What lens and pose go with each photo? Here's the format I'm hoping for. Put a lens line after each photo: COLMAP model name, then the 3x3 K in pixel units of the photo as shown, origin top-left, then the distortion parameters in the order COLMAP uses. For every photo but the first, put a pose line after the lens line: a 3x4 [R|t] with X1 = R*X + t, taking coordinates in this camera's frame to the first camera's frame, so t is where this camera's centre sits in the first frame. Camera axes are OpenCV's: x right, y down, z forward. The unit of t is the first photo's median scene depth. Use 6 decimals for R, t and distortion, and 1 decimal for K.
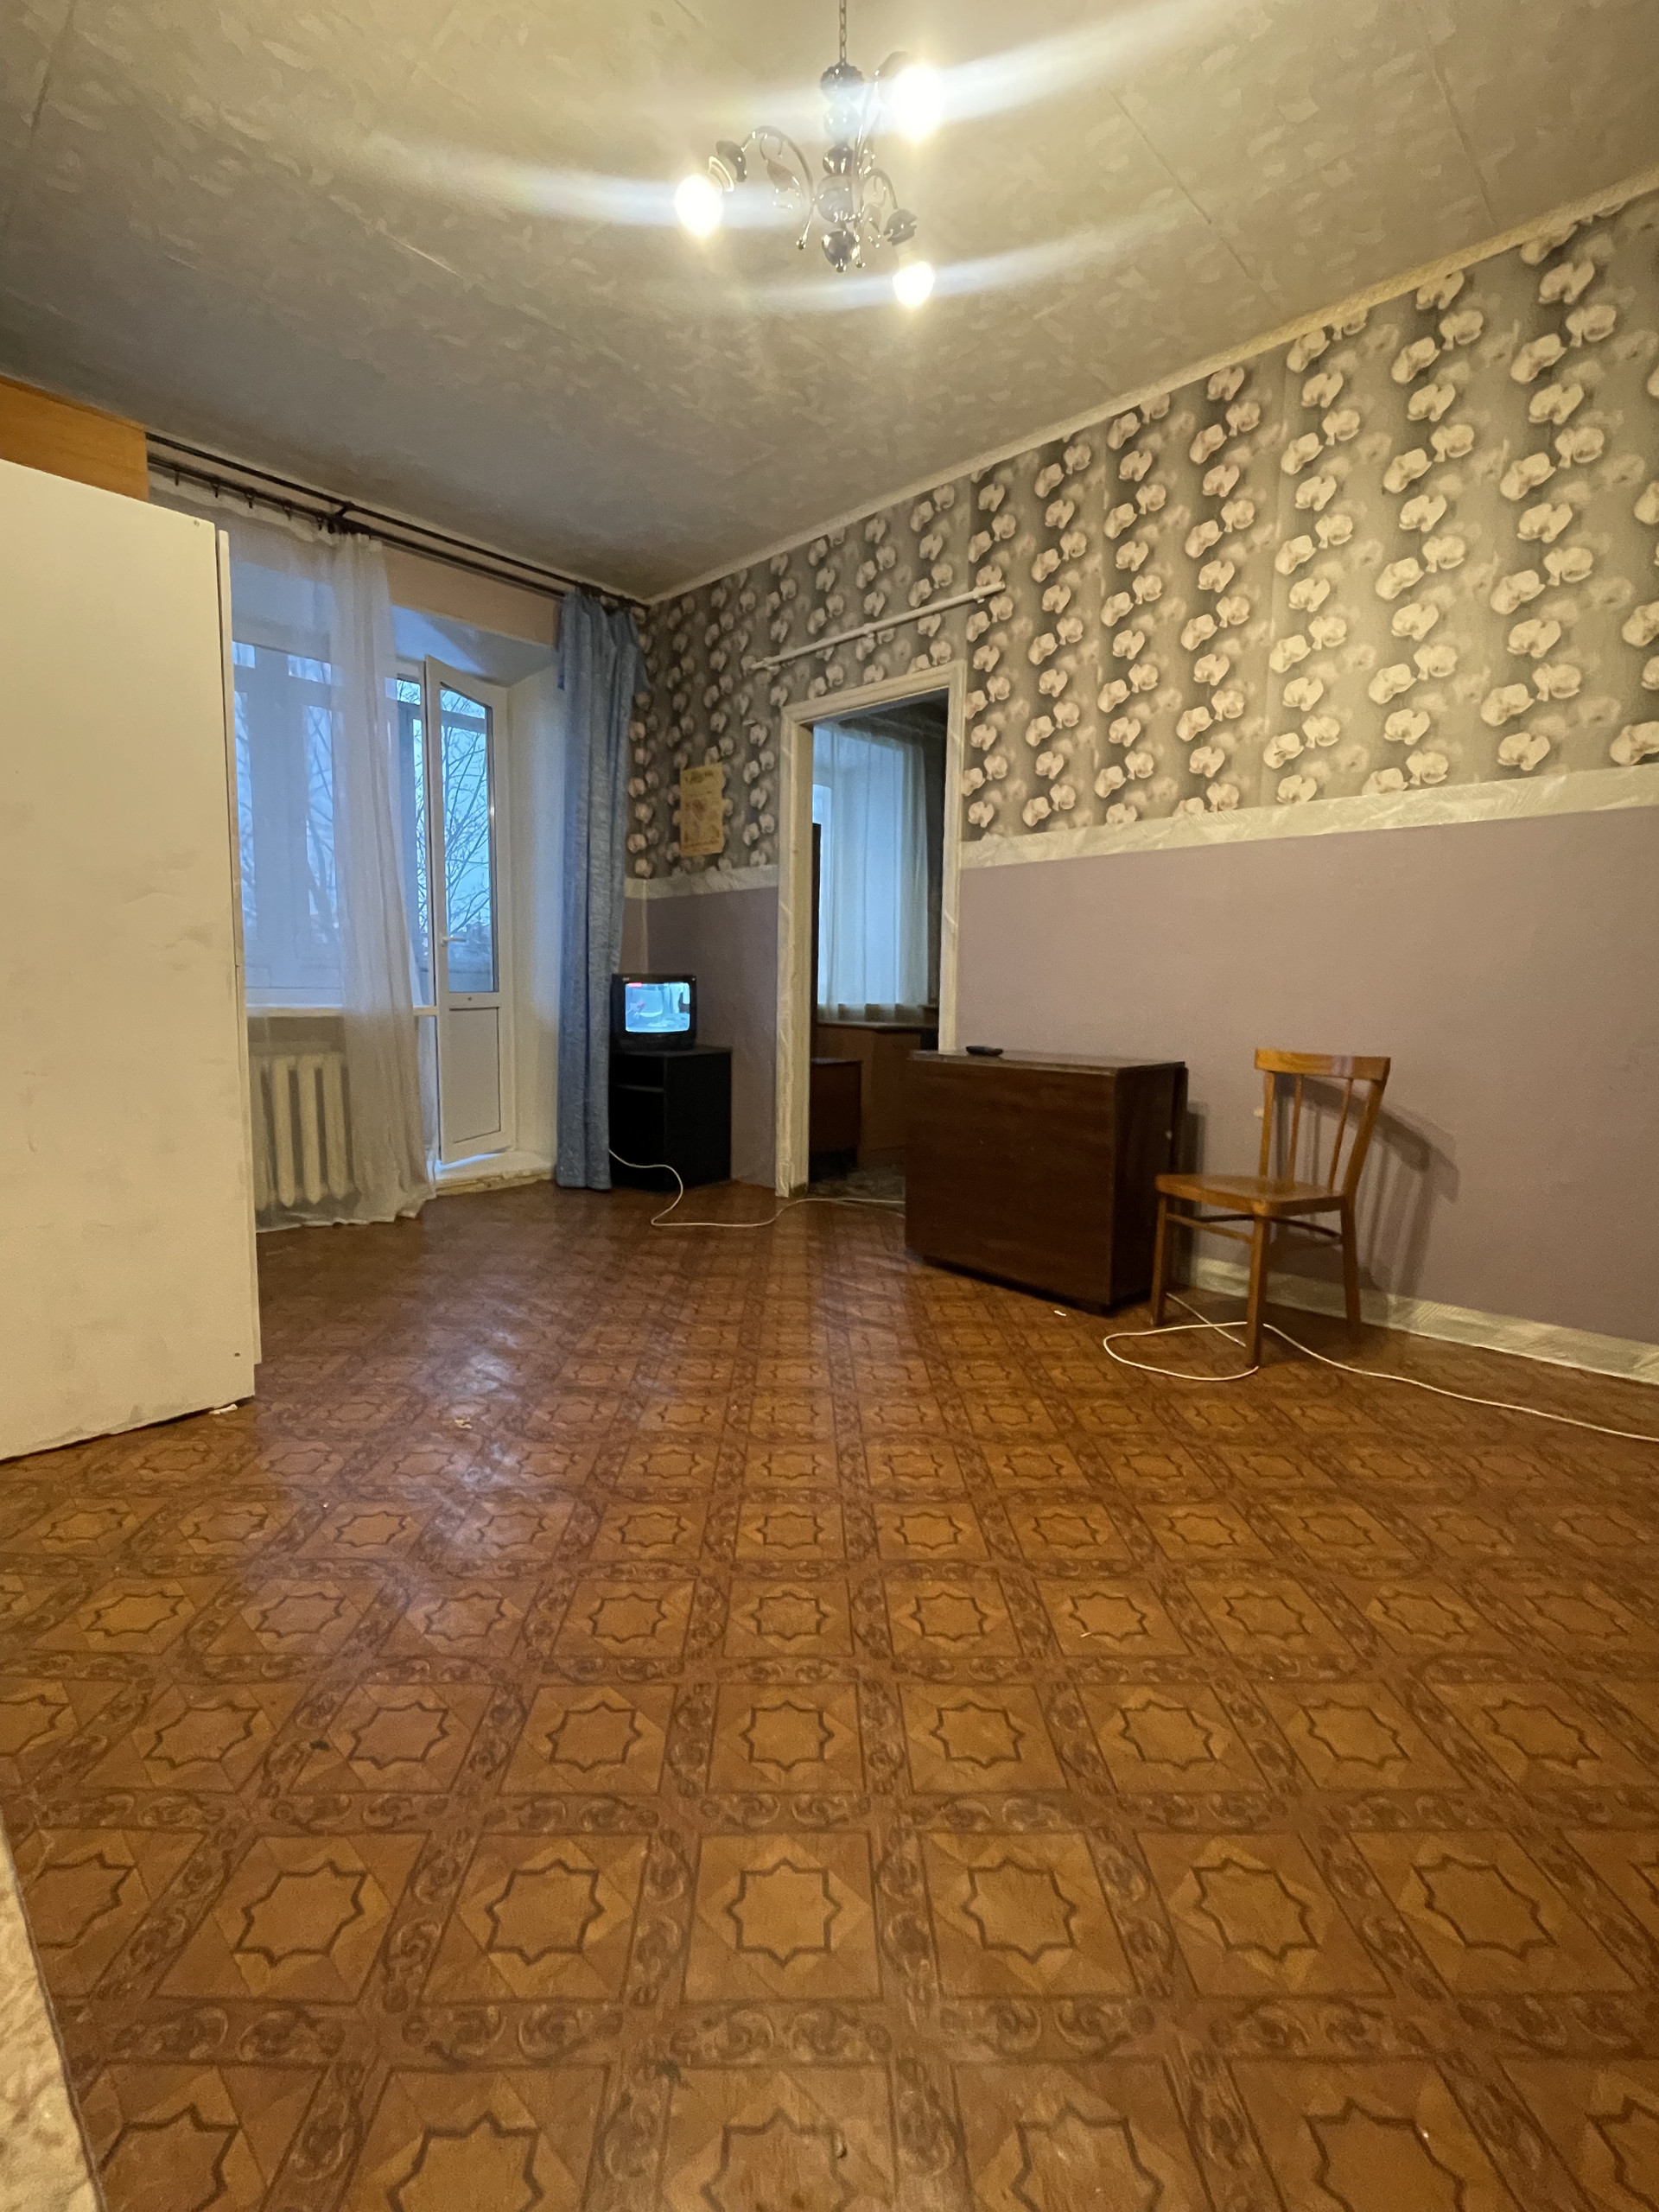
lens RADIAL K [[994.2, 0, 825.6], [0, 994.2, 1095.8], [0, 0, 1]] dist [-0.002039, 0.000306]
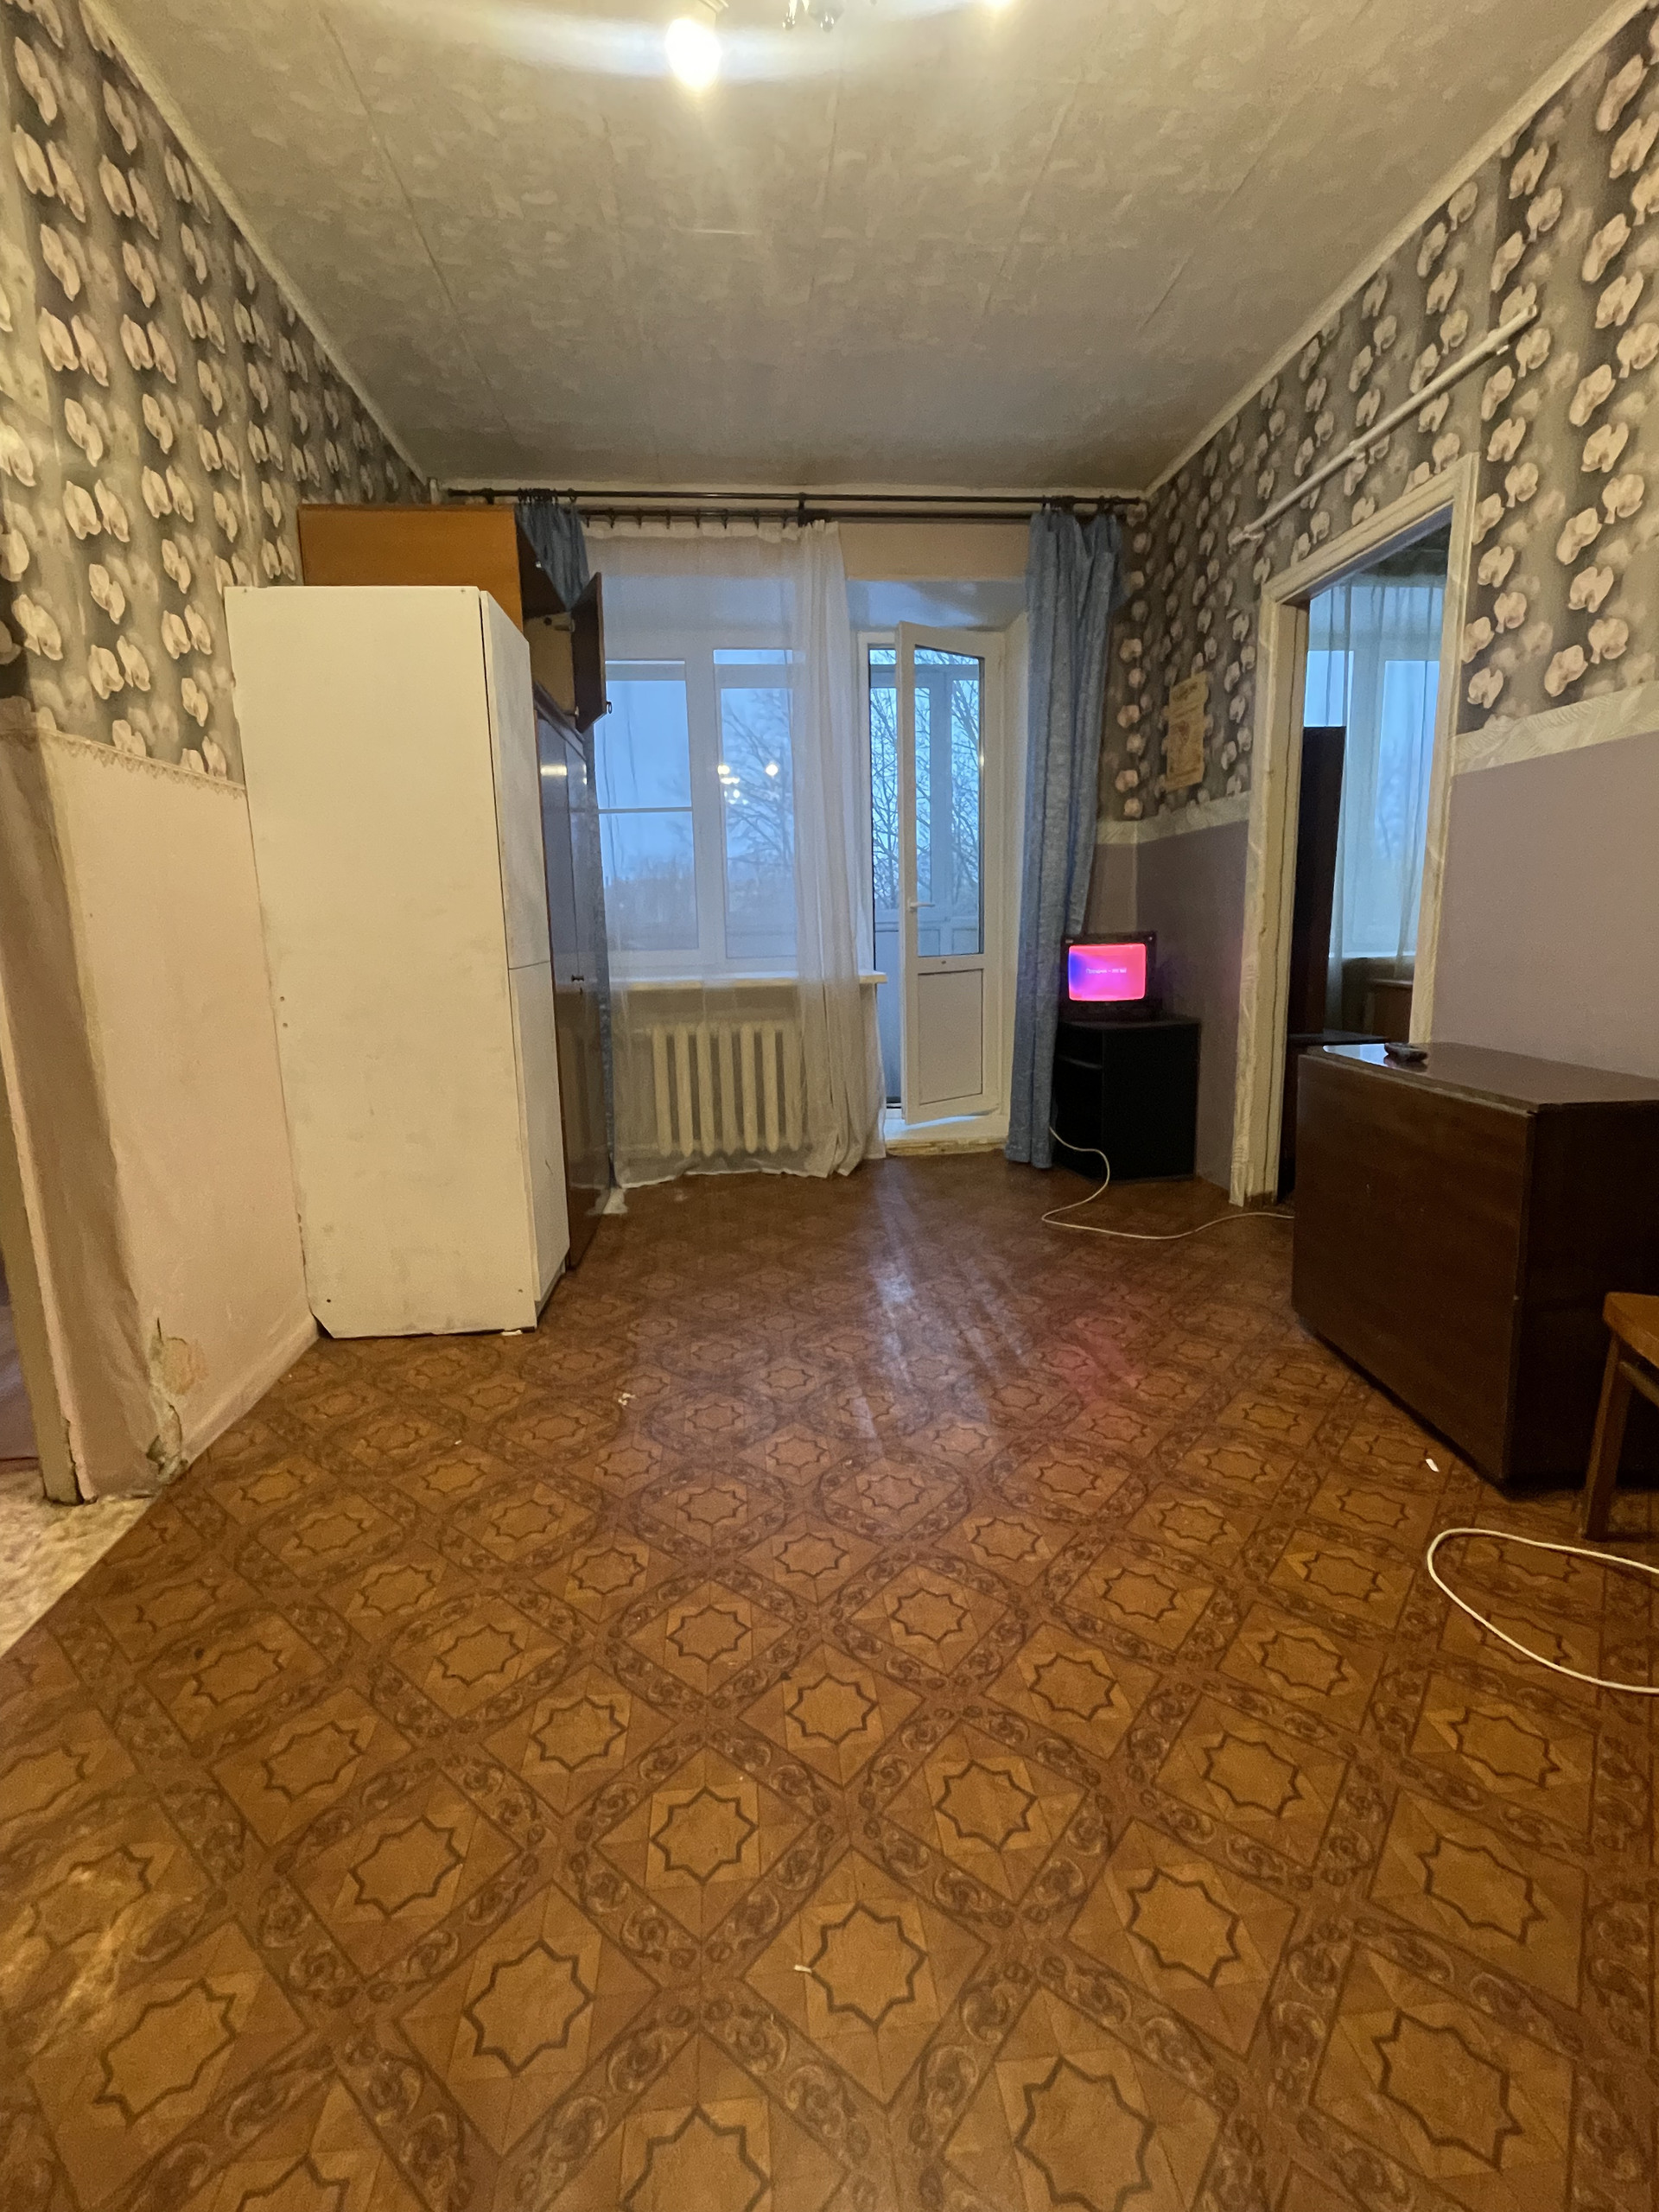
lens RADIAL K [[994.2, 0, 824.7], [0, 994.2, 1097.0], [0, 0, 1]] dist [-0.002039, 0.000306]
pose [[0.758831, 0.078303, -0.646564, 0.275710], [-0.034401, 0.996179, 0.080269, -0.051043], [0.650379, -0.038668, 0.758625, 0.205181]]
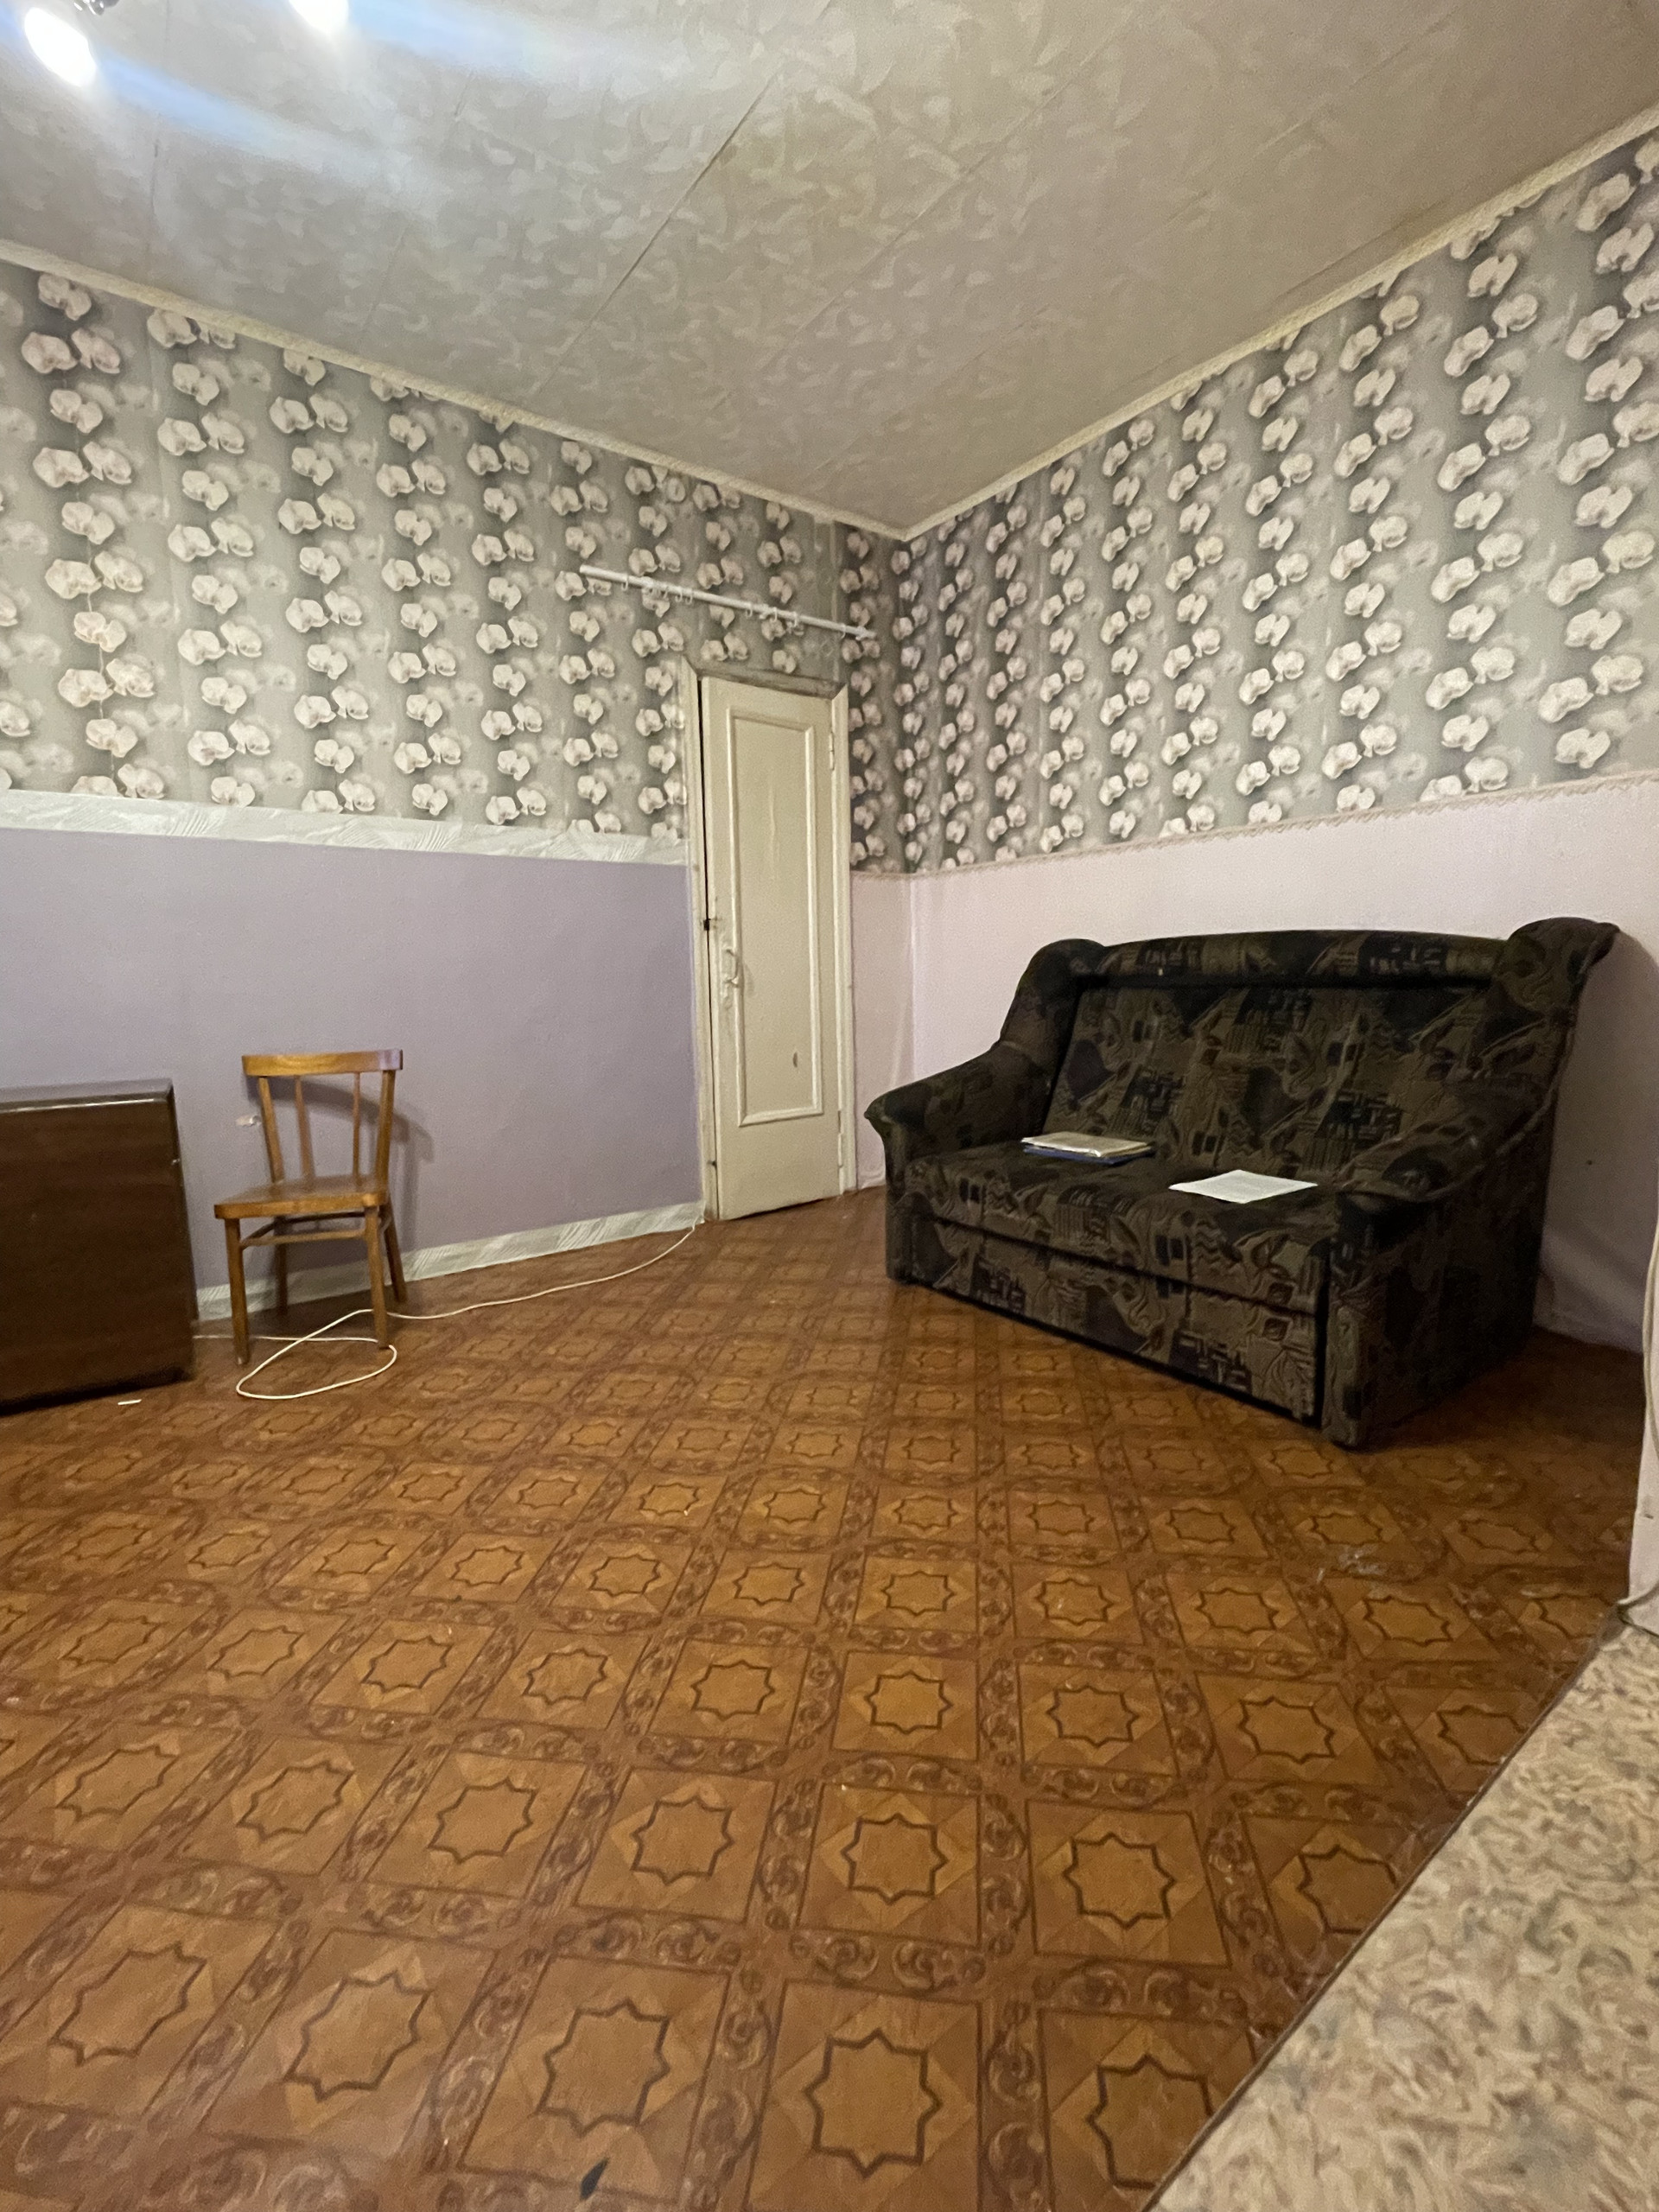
lens RADIAL K [[994.2, 0, 830.9], [0, 994.2, 1098.2], [0, 0, 1]] dist [-0.002039, 0.000306]
pose [[0.161045, -0.138557, 0.977173, -0.350618], [0.128712, 0.984589, 0.118396, -0.039249], [-0.978518, 0.106707, 0.176397, 0.221512]]
